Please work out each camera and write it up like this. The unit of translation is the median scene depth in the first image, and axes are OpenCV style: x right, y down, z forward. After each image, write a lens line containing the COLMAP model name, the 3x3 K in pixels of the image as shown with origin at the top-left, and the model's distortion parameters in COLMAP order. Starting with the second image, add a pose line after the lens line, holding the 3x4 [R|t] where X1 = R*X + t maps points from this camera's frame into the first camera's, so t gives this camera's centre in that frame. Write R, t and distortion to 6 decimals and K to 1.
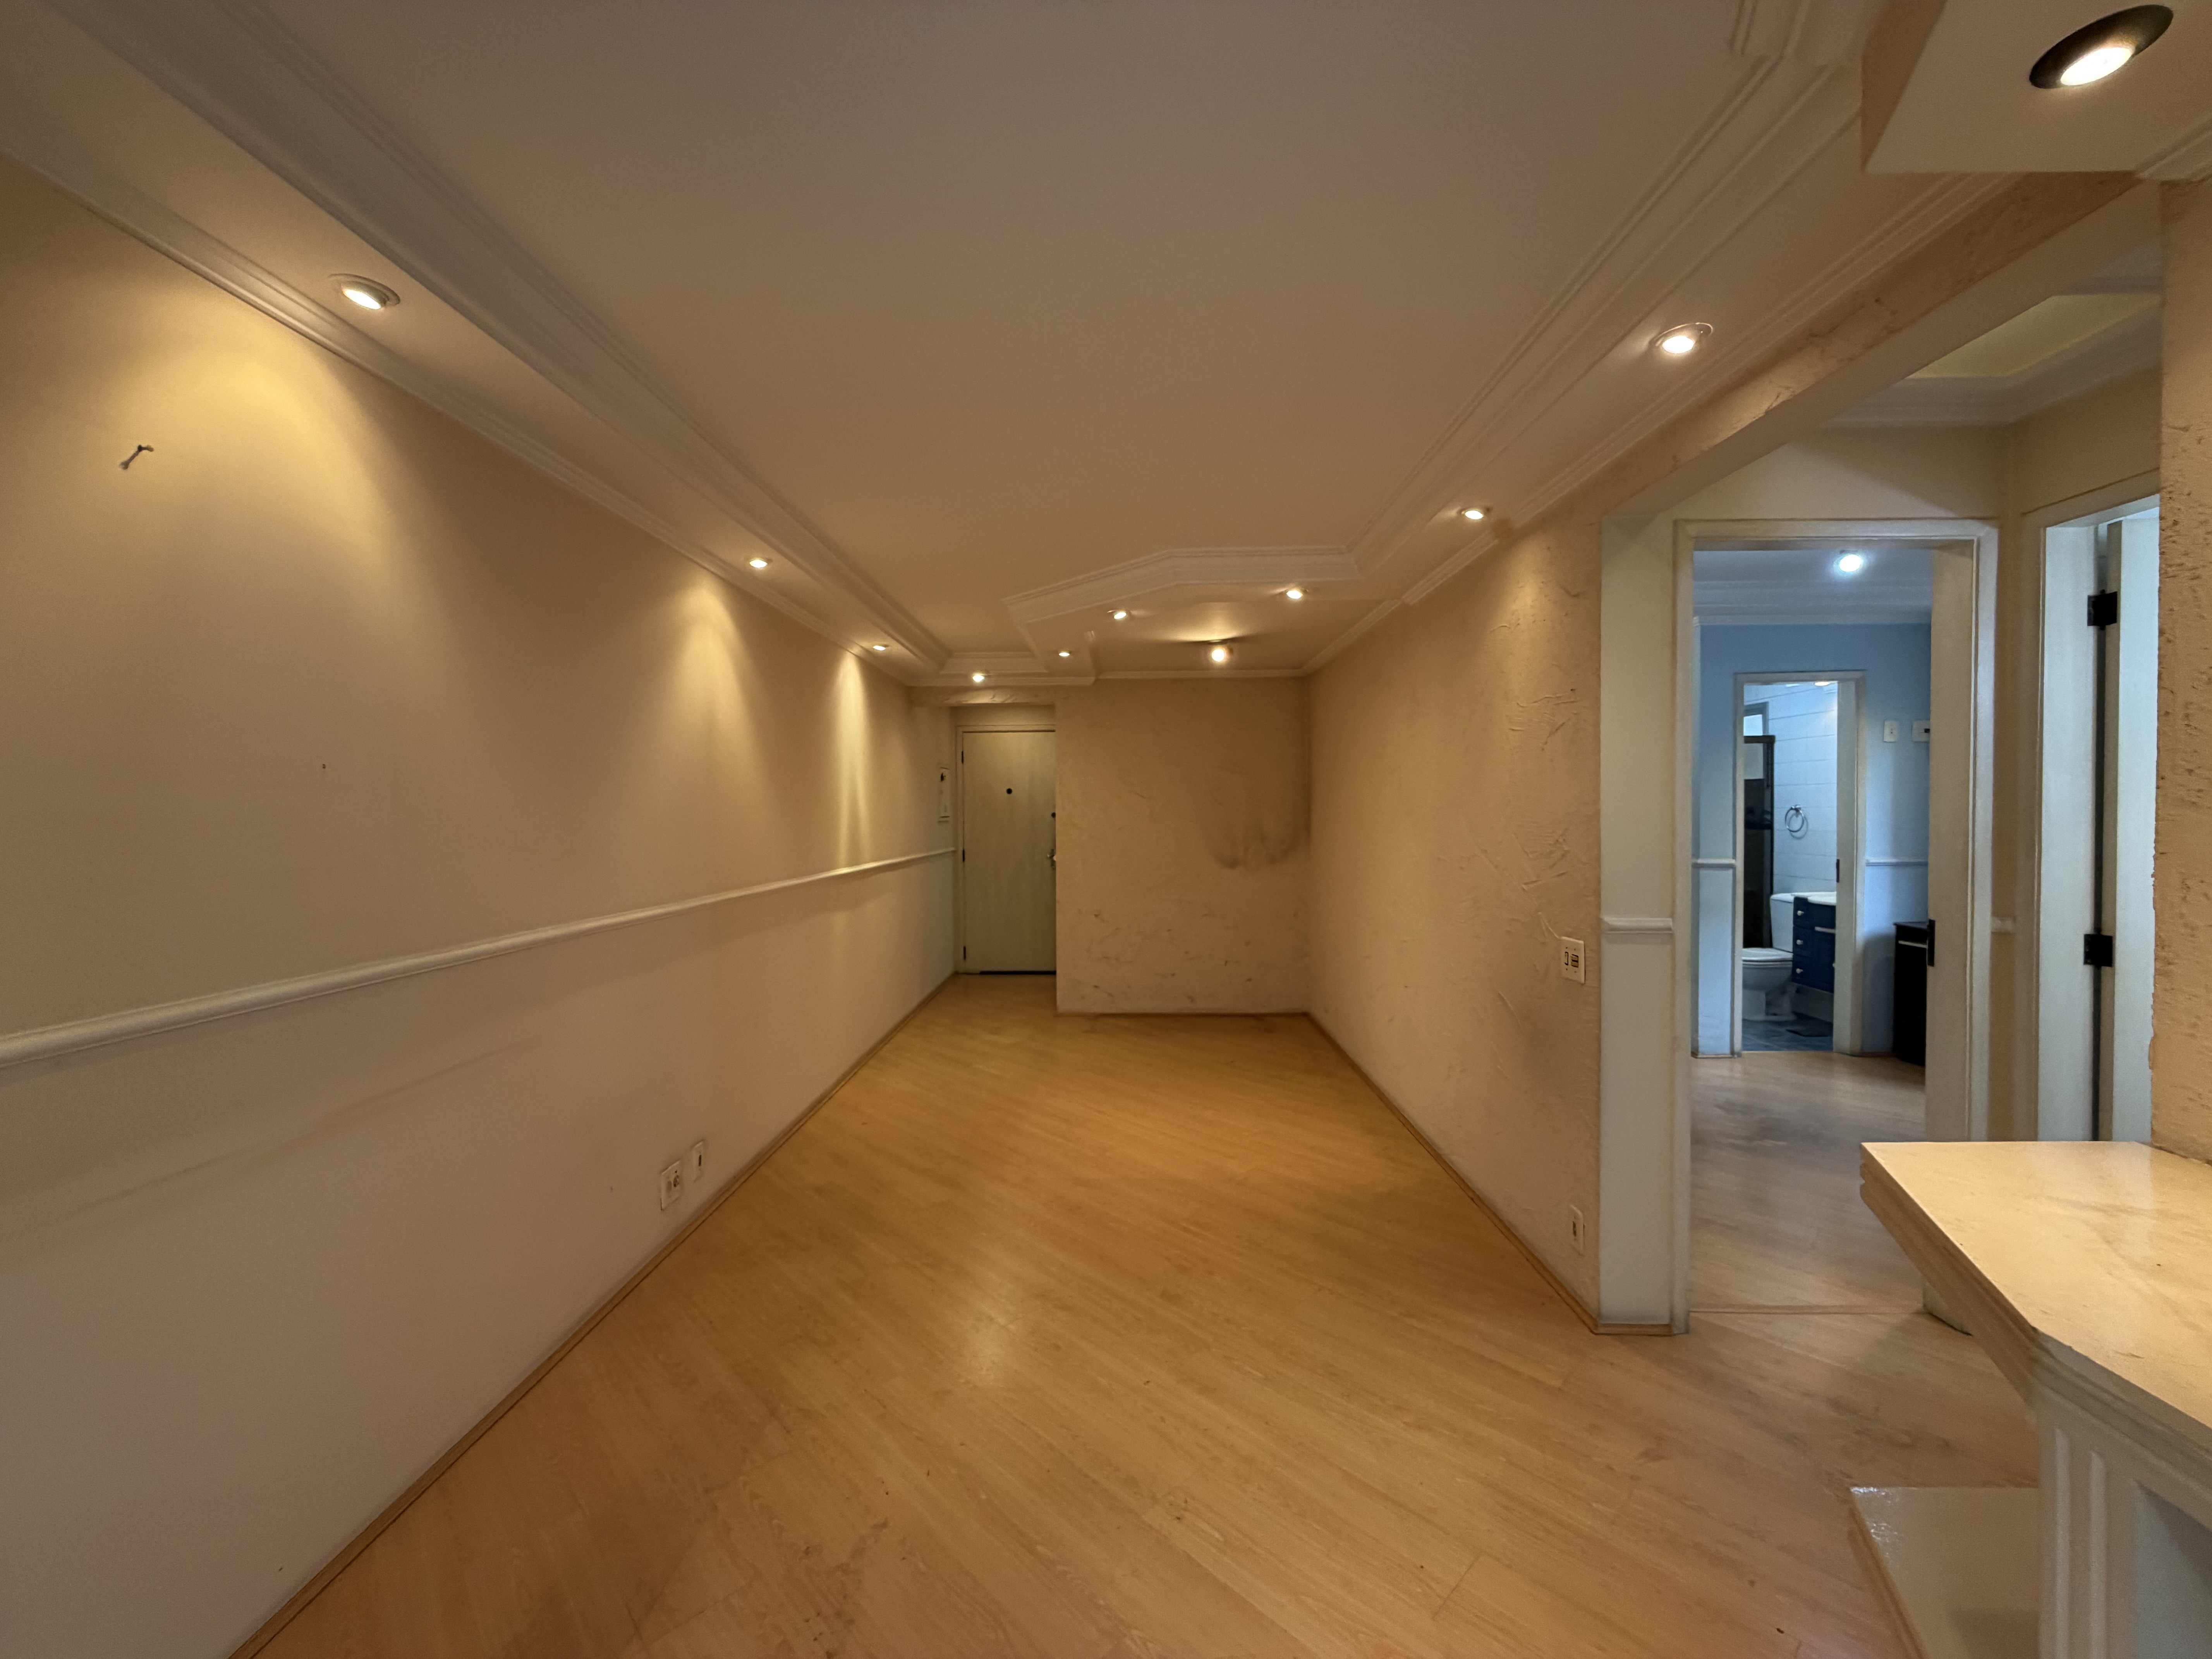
lens RADIAL K [[877.6, 0, 1111.0], [0, 877.6, 831.2], [0, 0, 1]] dist [0.001564, 0.000057]
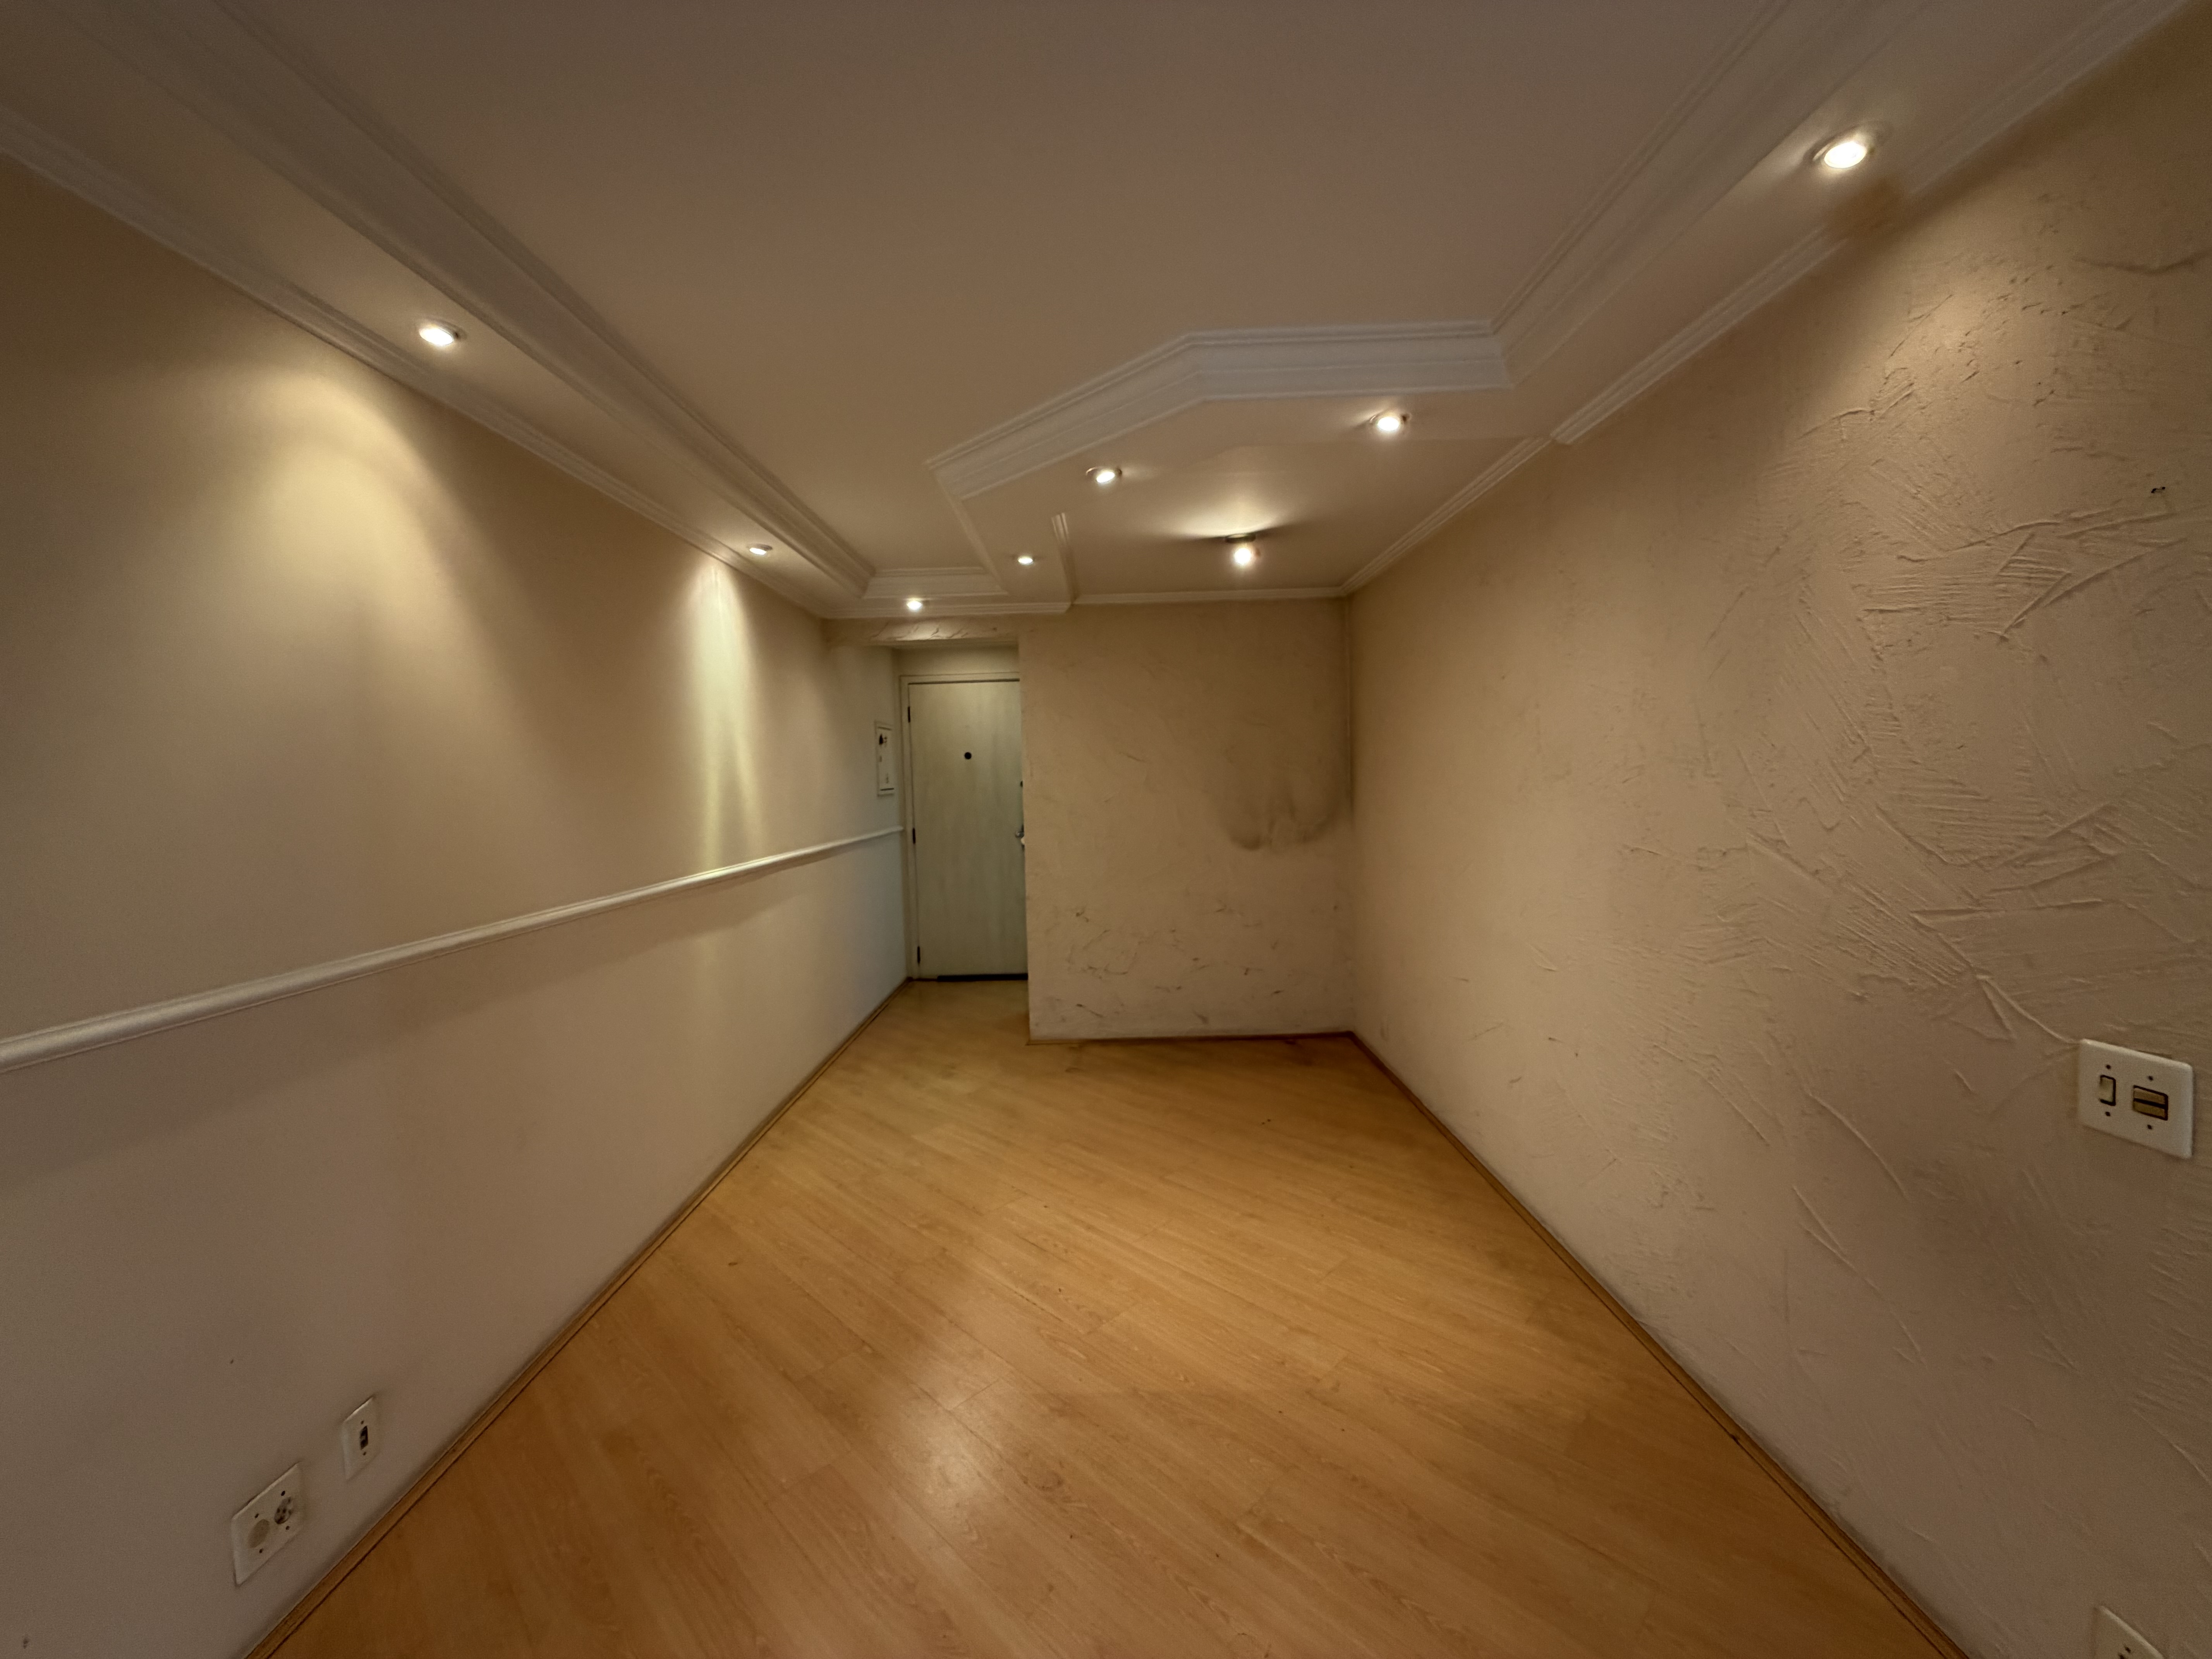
lens RADIAL K [[877.6, 0, 1103.3], [0, 877.6, 828.3], [0, 0, 1]] dist [0.001564, 0.000057]
pose [[0.999711, -0.020455, 0.012647, -0.004103], [0.019966, 0.999091, 0.037669, -0.010893], [-0.013406, -0.037406, 0.999210, 0.312334]]
